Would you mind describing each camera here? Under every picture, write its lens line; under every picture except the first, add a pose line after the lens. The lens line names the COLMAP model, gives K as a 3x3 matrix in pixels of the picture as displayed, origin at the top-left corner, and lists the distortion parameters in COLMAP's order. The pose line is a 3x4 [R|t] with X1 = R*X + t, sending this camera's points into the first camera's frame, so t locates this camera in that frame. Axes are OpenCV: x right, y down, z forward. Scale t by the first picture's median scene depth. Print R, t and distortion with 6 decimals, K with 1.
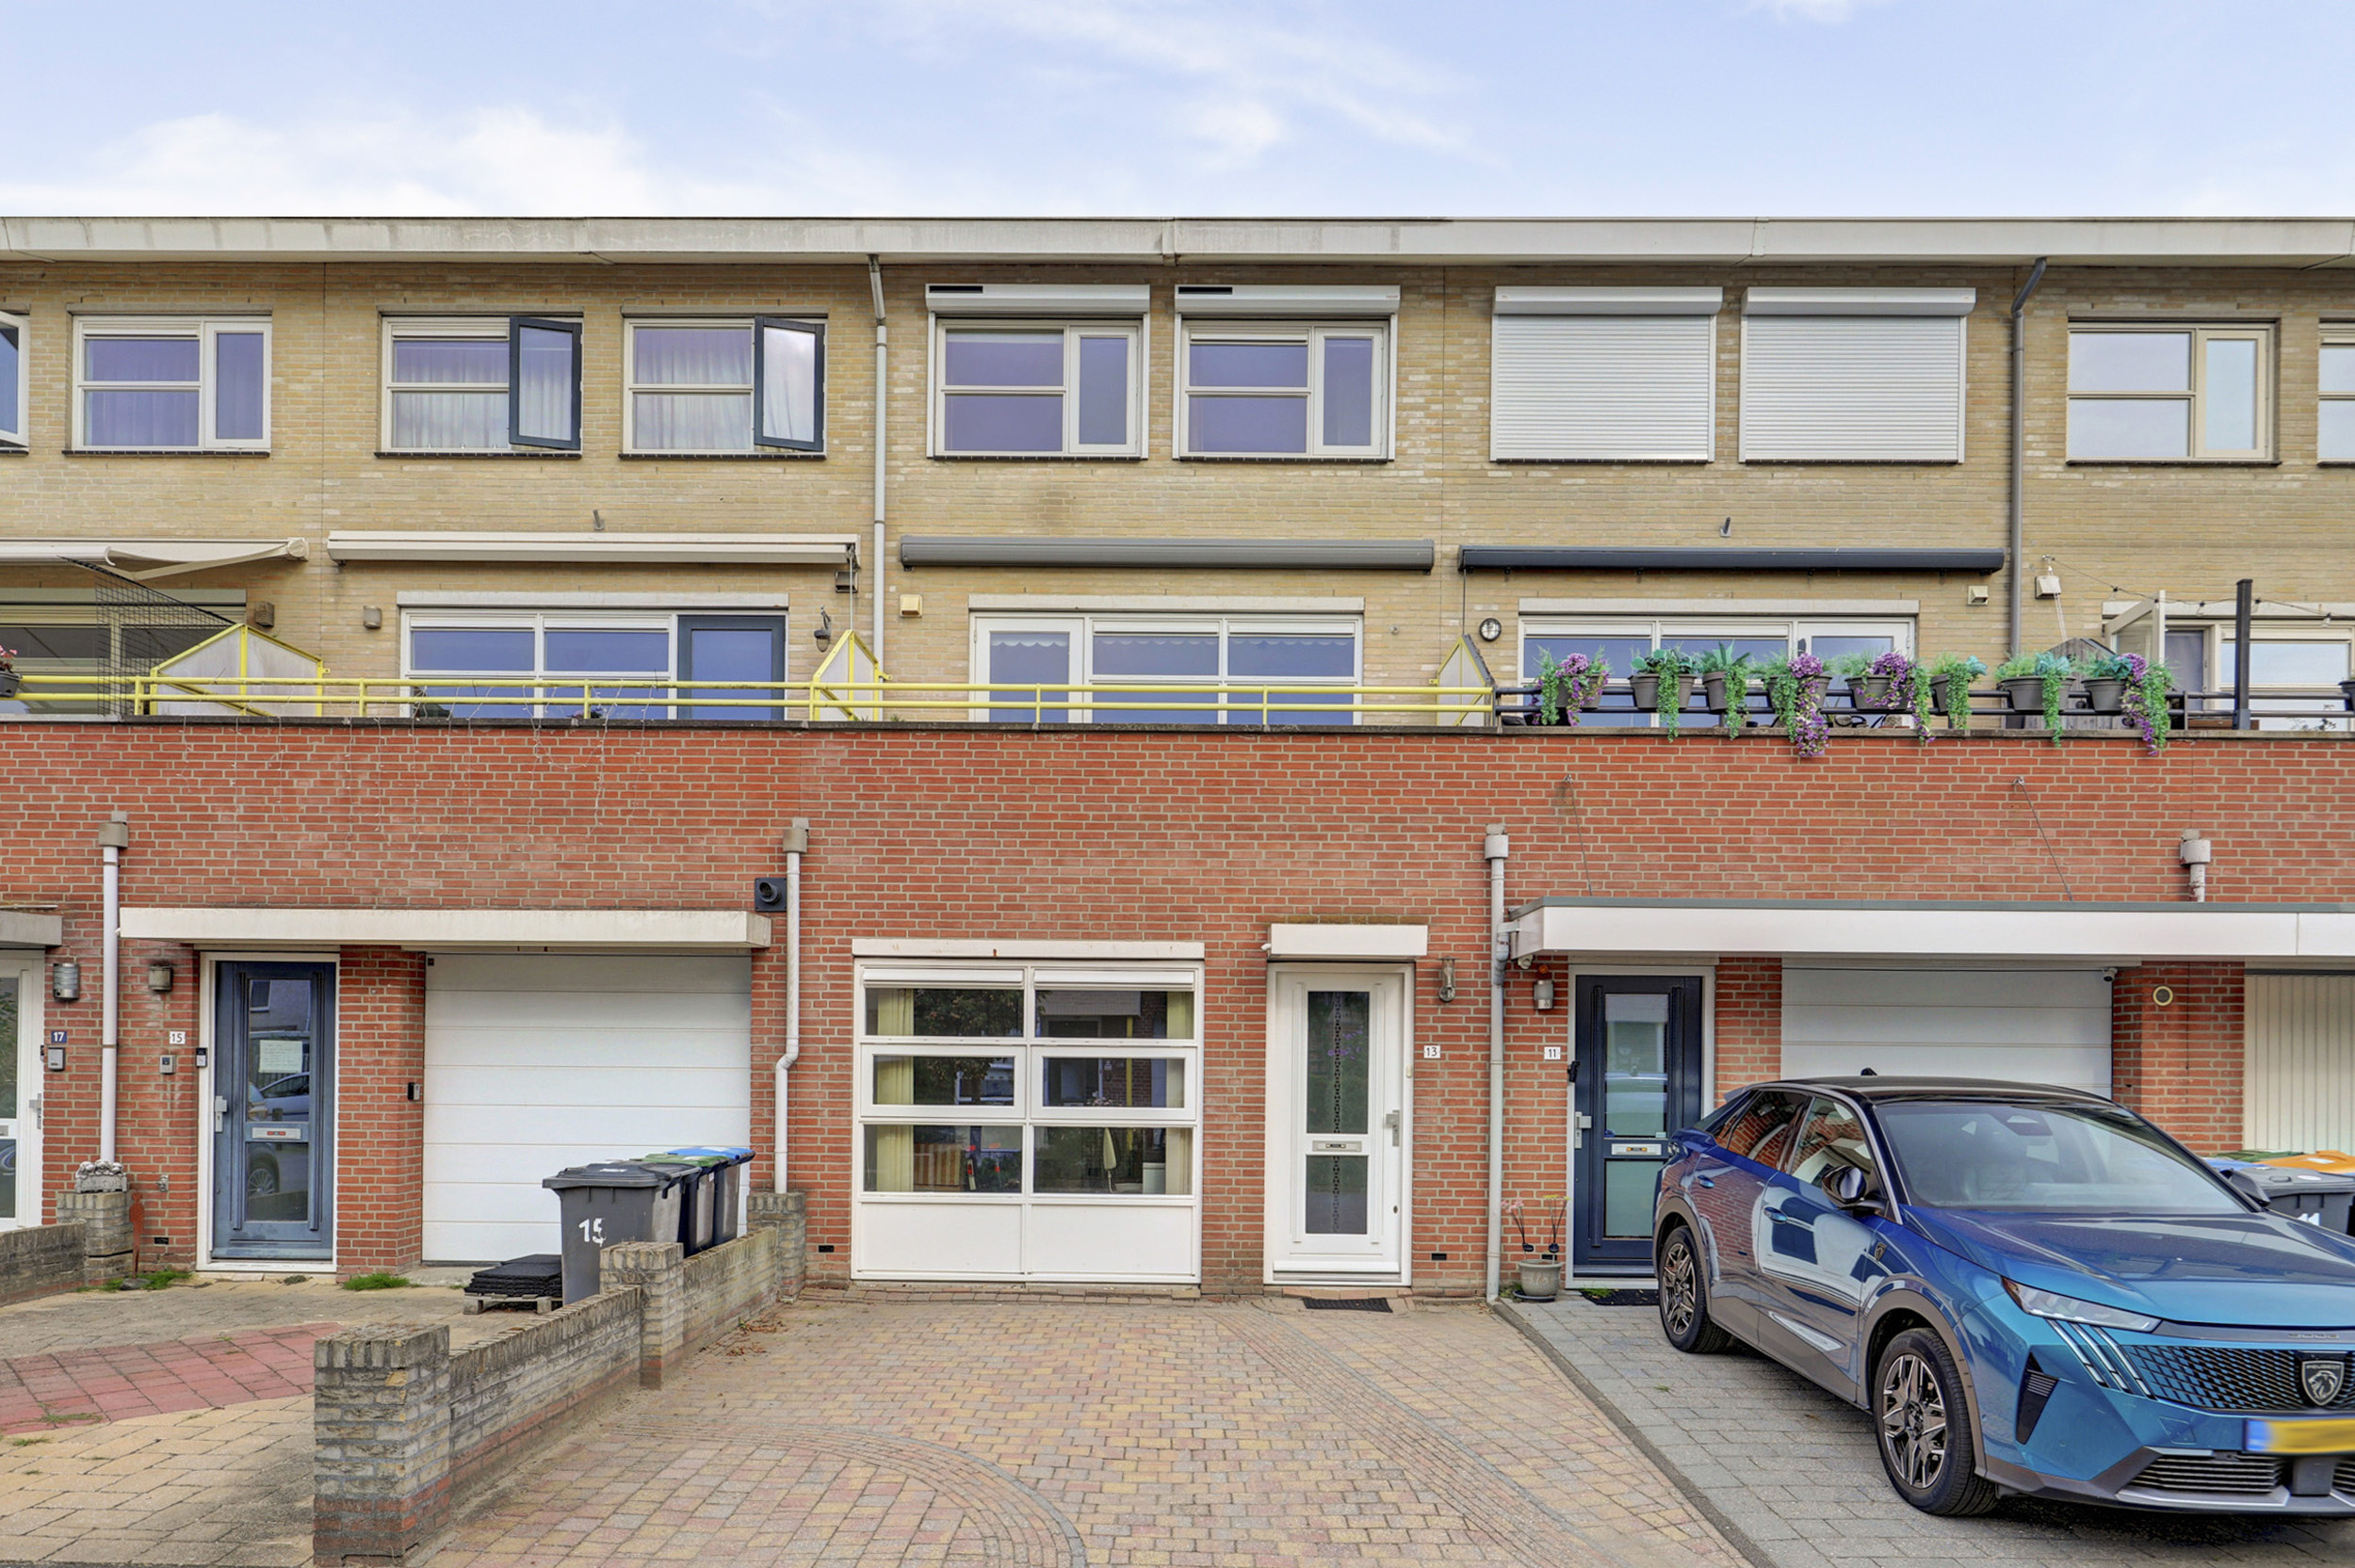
lens RADIAL K [[1450.2, 0, 1105.3], [0, 1450.2, 1062.0], [0, 0, 1]] dist [0.005093, -0.002797]
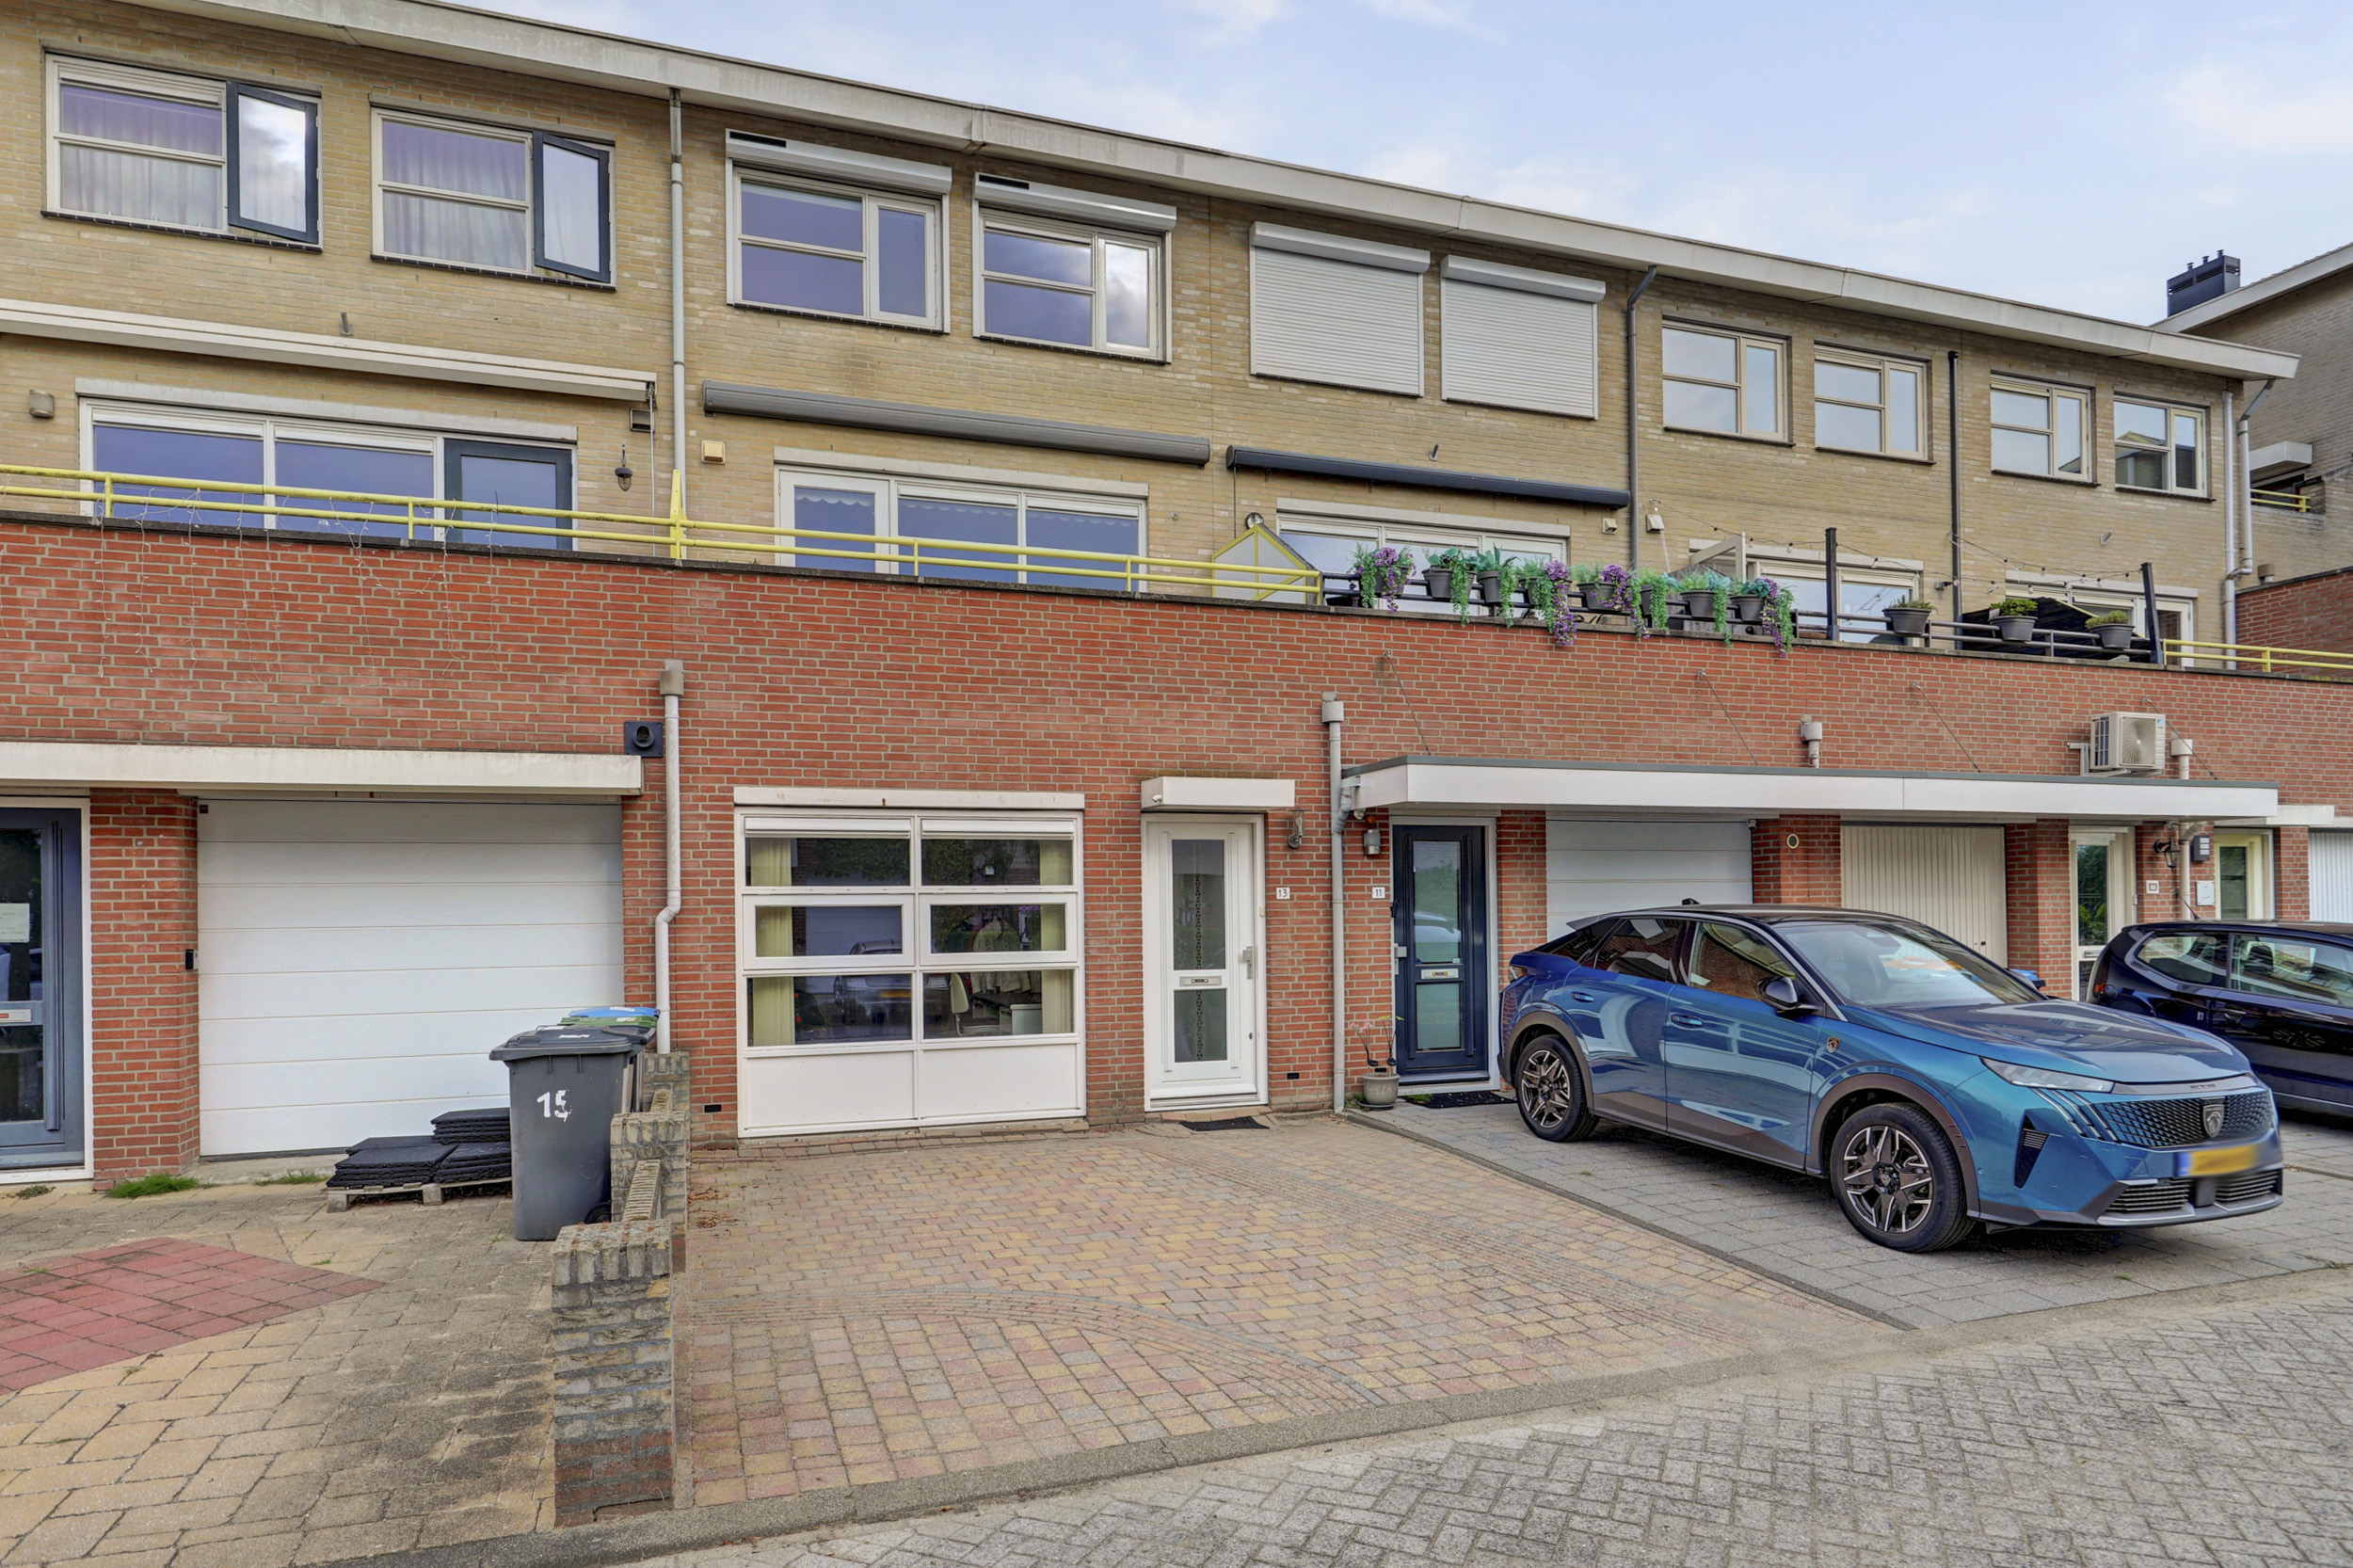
lens RADIAL K [[1312.3, 0, 1164.9], [0, 1312.3, 904.9], [0, 0, 1]] dist [0.001932, -0.000931]
pose [[0.941181, -0.019683, 0.337330, -0.199932], [0.021140, 0.999776, -0.000646, 0.000655], [-0.337242, 0.007739, 0.941386, 0.076974]]
